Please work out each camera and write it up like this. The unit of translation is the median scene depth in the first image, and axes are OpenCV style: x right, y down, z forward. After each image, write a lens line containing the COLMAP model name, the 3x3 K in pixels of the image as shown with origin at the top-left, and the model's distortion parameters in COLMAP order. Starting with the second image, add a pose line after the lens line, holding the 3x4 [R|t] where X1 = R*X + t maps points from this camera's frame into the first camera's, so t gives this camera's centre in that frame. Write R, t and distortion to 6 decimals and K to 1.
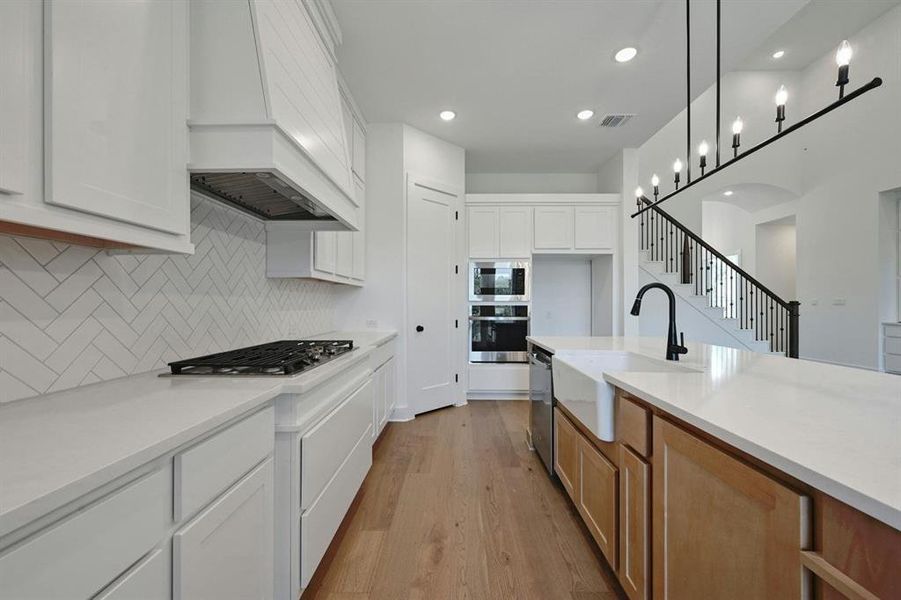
lens RADIAL K [[354.3, 0, 446.1], [0, 354.3, 302.9], [0, 0, 1]] dist [0.000625, 0.000521]
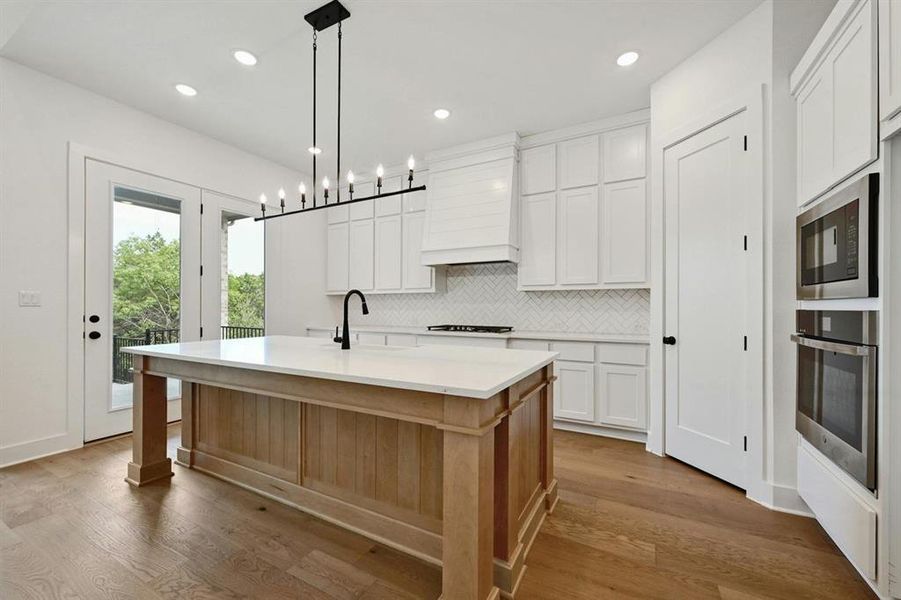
lens RADIAL K [[354.3, 0, 453.9], [0, 354.3, 306.0], [0, 0, 1]] dist [0.000625, 0.000521]
pose [[-0.451800, -0.006090, -0.892098, 0.691722], [-0.000860, 0.999979, -0.006390, 0.005333], [0.892119, -0.002120, -0.451796, 0.820330]]
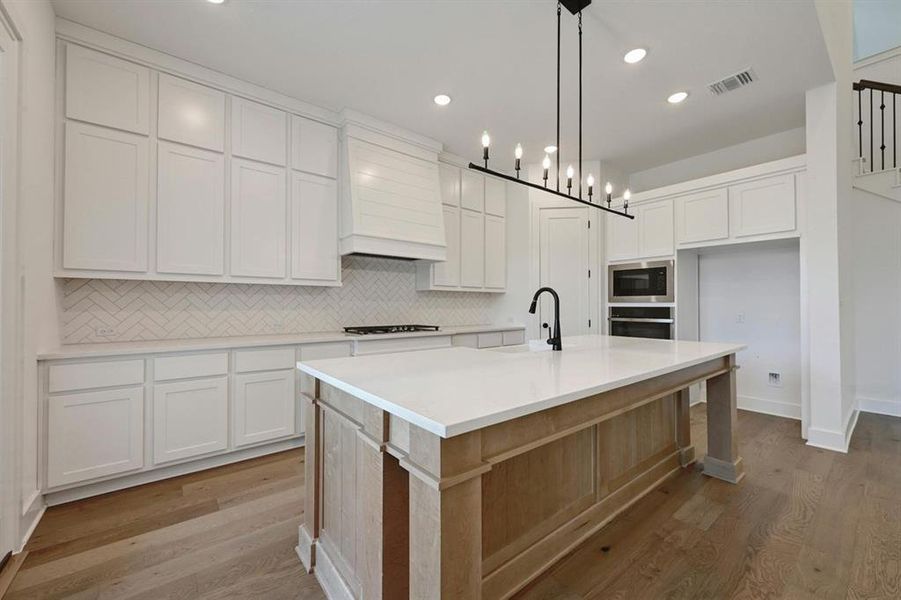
lens RADIAL K [[354.3, 0, 449.1], [0, 354.3, 300.1], [0, 0, 1]] dist [0.000625, 0.000521]
pose [[0.637470, -0.013260, -0.770361, 0.576899], [0.001838, 0.999875, -0.015690, 0.002997], [0.770473, 0.008586, 0.637415, -0.026879]]
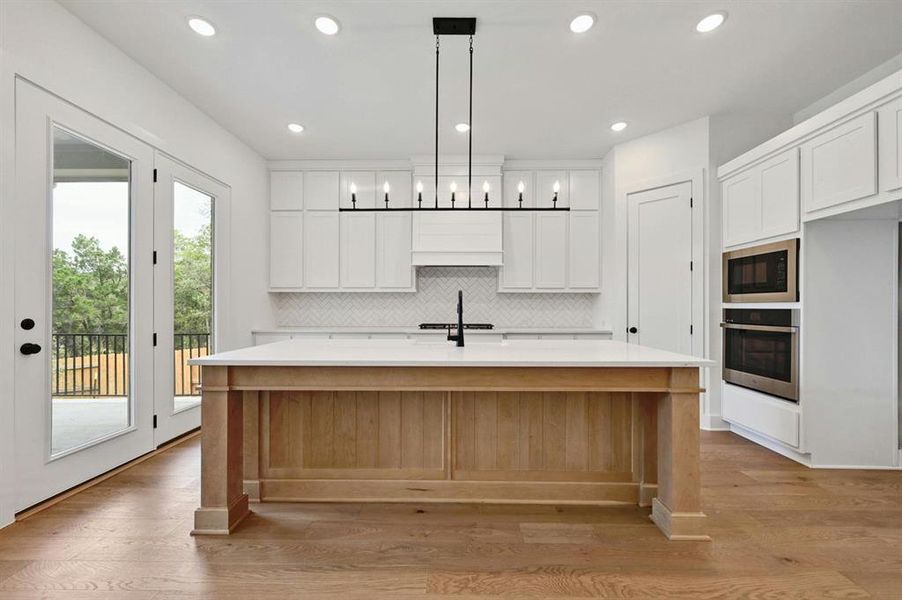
lens RADIAL K [[354.7, 0, 452.4], [0, 354.7, 305.5], [0, 0, 1]] dist [0.000625, 0.000521]
pose [[0.002007, -0.005558, -0.999983, 0.854891], [-0.000787, 0.999984, -0.005560, 0.005136], [0.999998, 0.000798, 0.002002, 0.410312]]
